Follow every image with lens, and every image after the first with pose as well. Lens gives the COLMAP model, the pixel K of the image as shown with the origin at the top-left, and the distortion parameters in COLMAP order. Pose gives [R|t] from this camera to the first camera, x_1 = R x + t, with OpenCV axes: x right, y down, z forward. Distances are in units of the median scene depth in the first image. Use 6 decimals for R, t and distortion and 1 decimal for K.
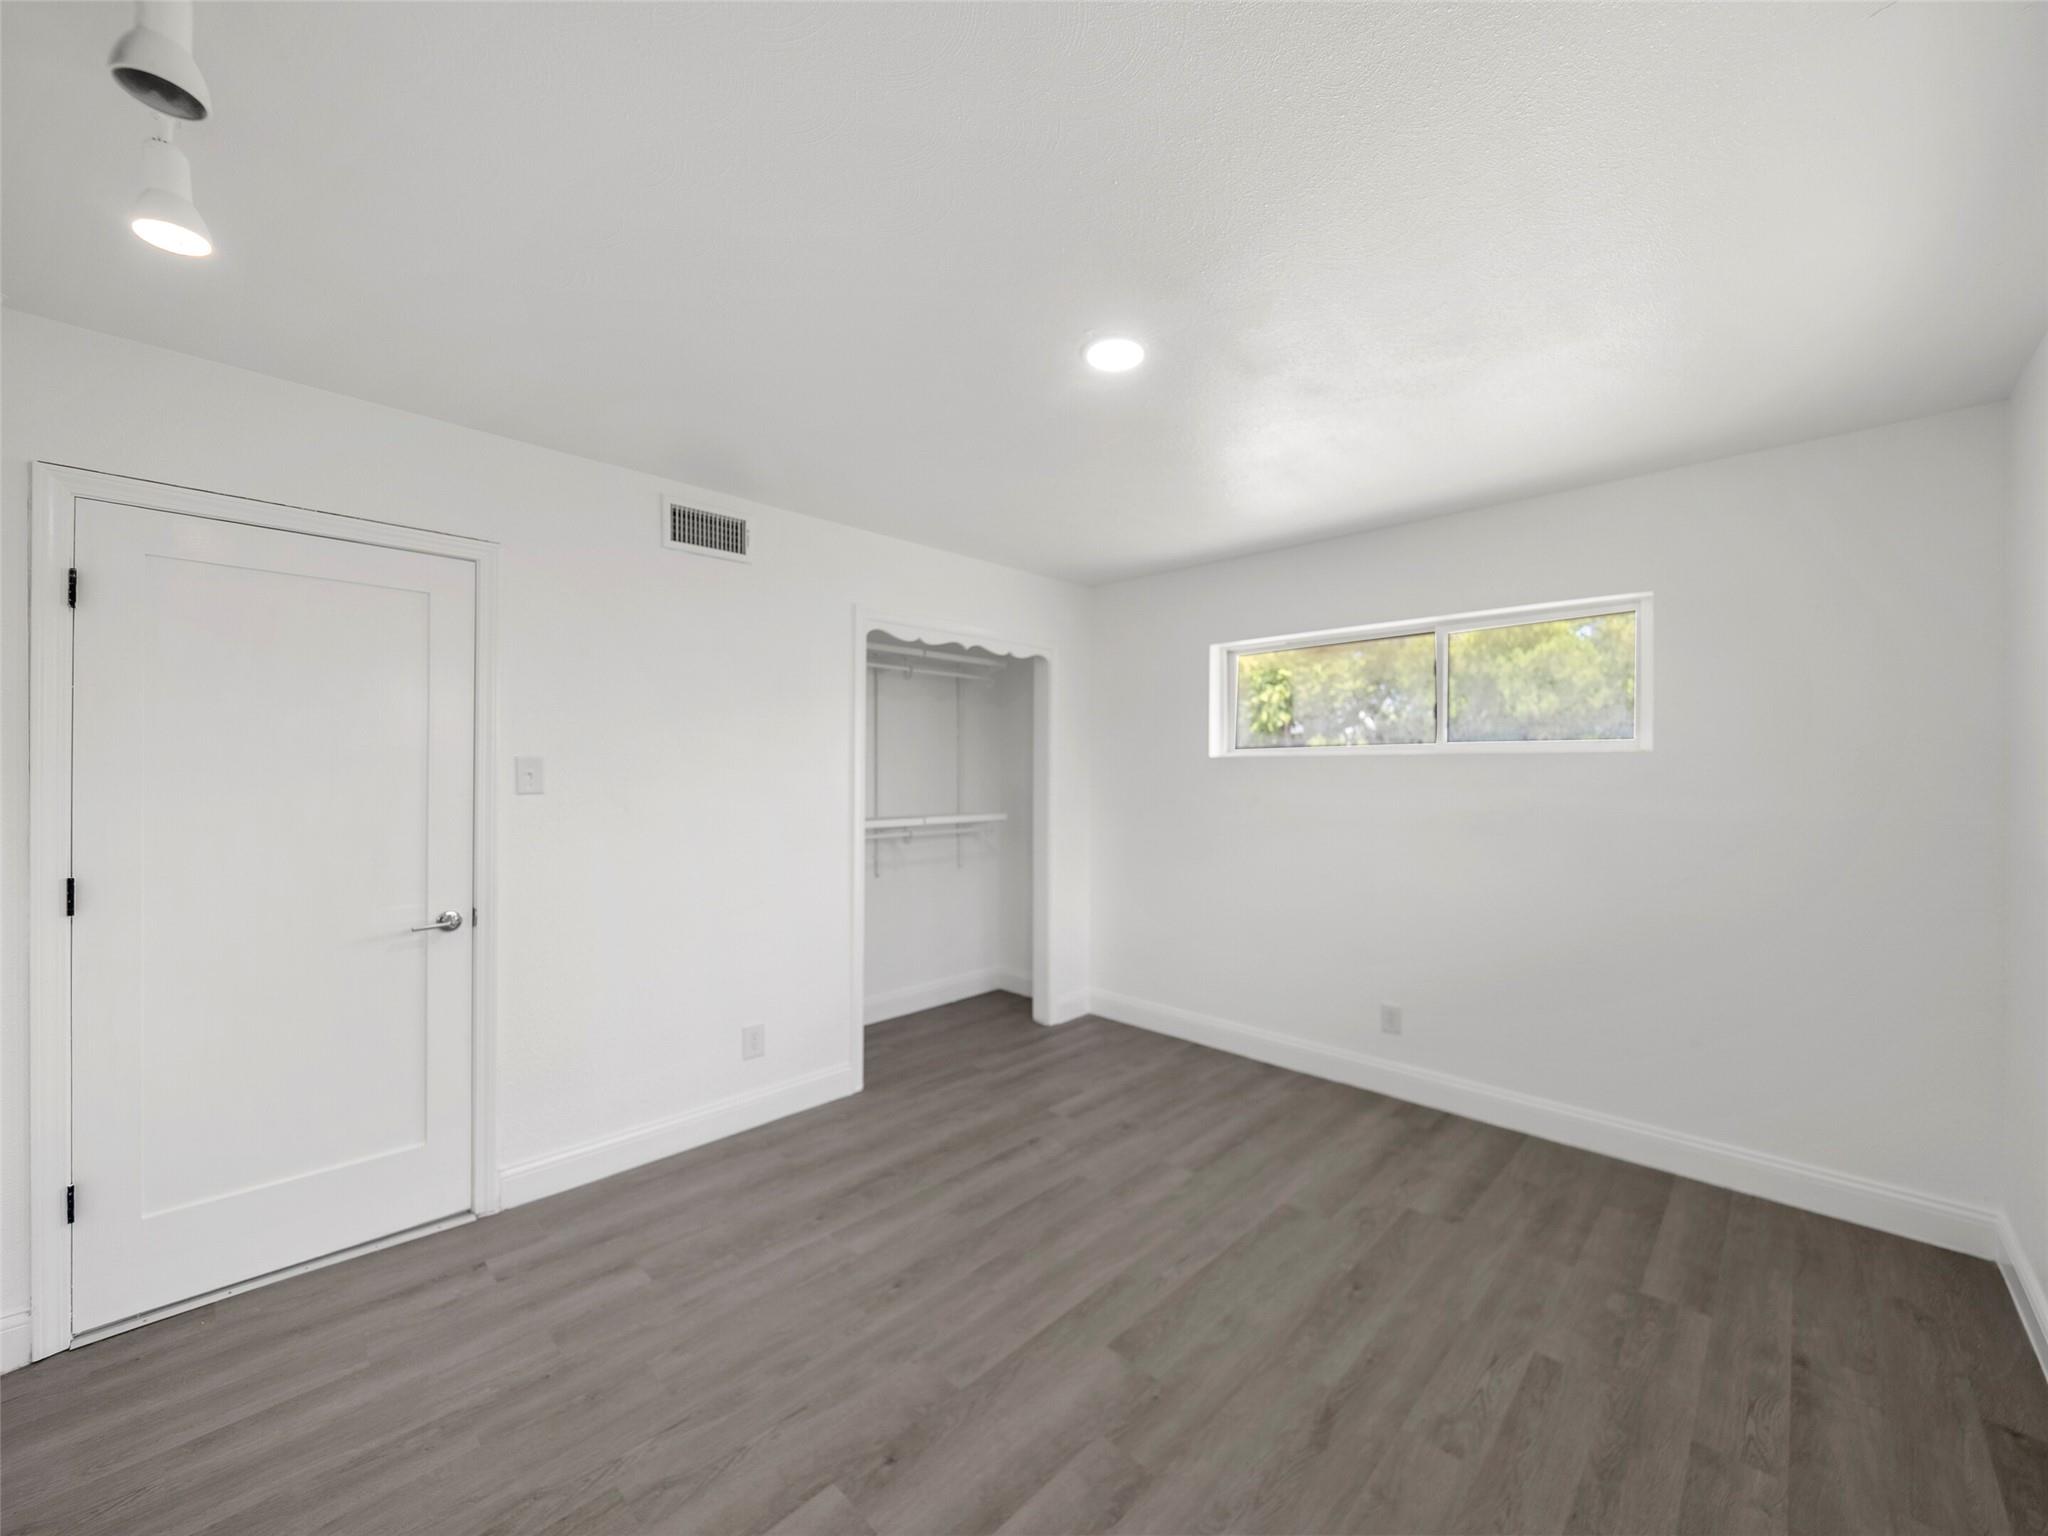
lens RADIAL K [[813.2, 0, 1024.2], [0, 813.2, 774.8], [0, 0, 1]] dist [-0.005538, -0.000122]
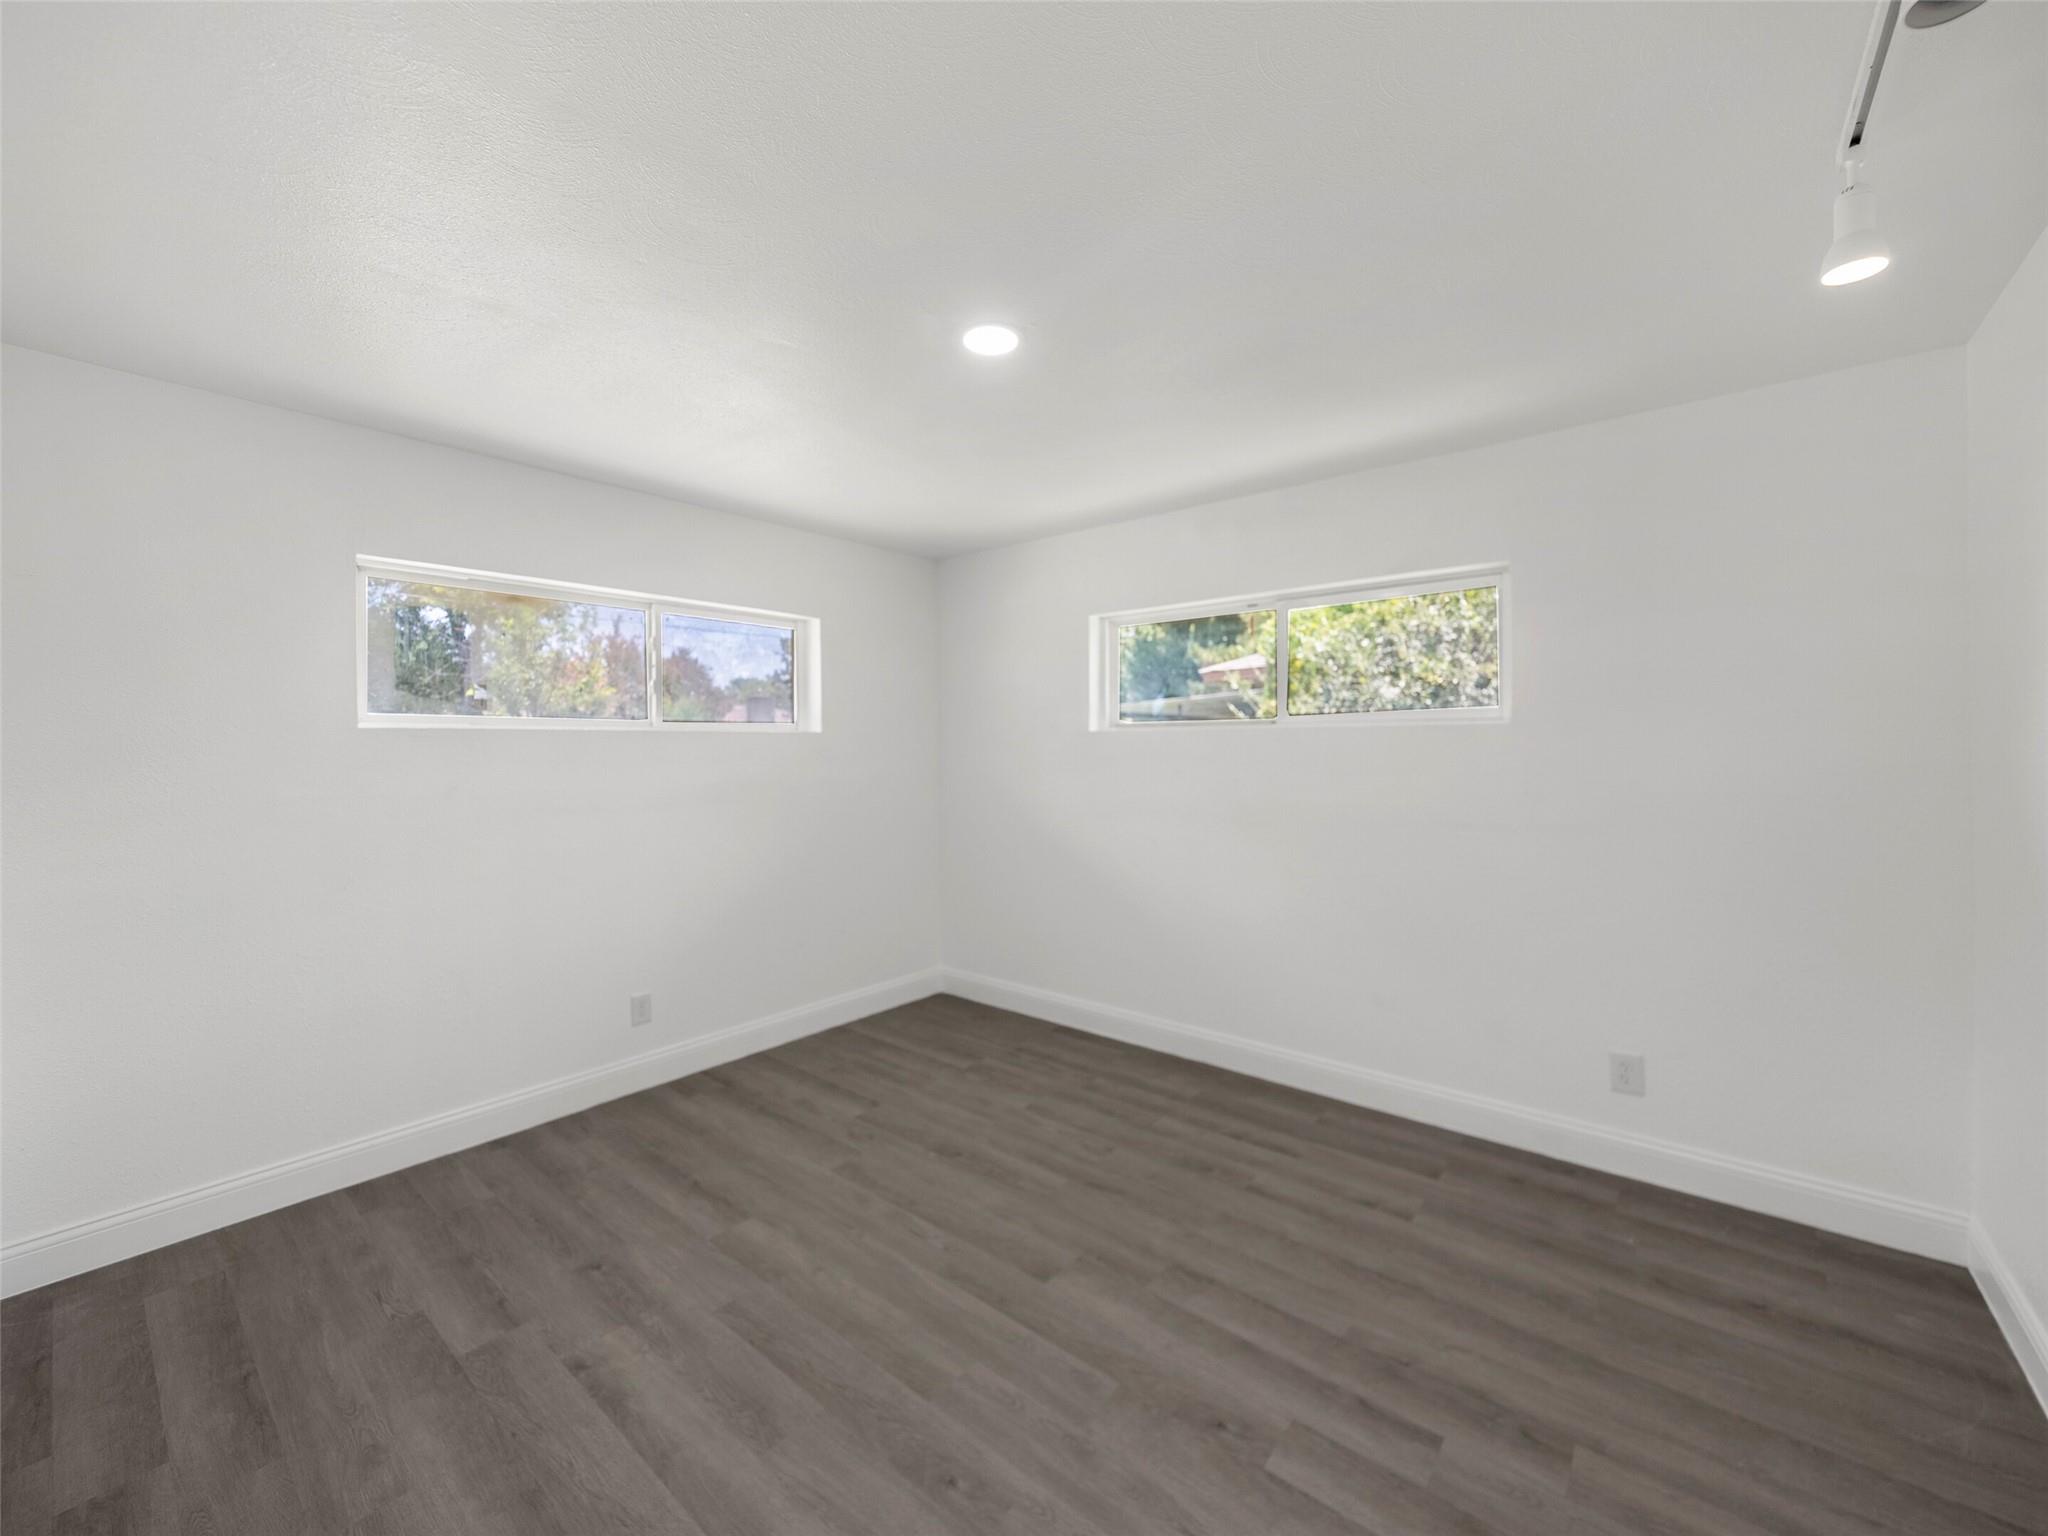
lens RADIAL K [[813.2, 0, 1024.2], [0, 813.2, 774.8], [0, 0, 1]] dist [-0.005538, -0.000122]
pose [[-0.096327, -0.036013, 0.994698, -0.773304], [0.010080, 0.999259, 0.037154, -0.015865], [-0.995299, 0.013605, -0.095893, 0.908352]]
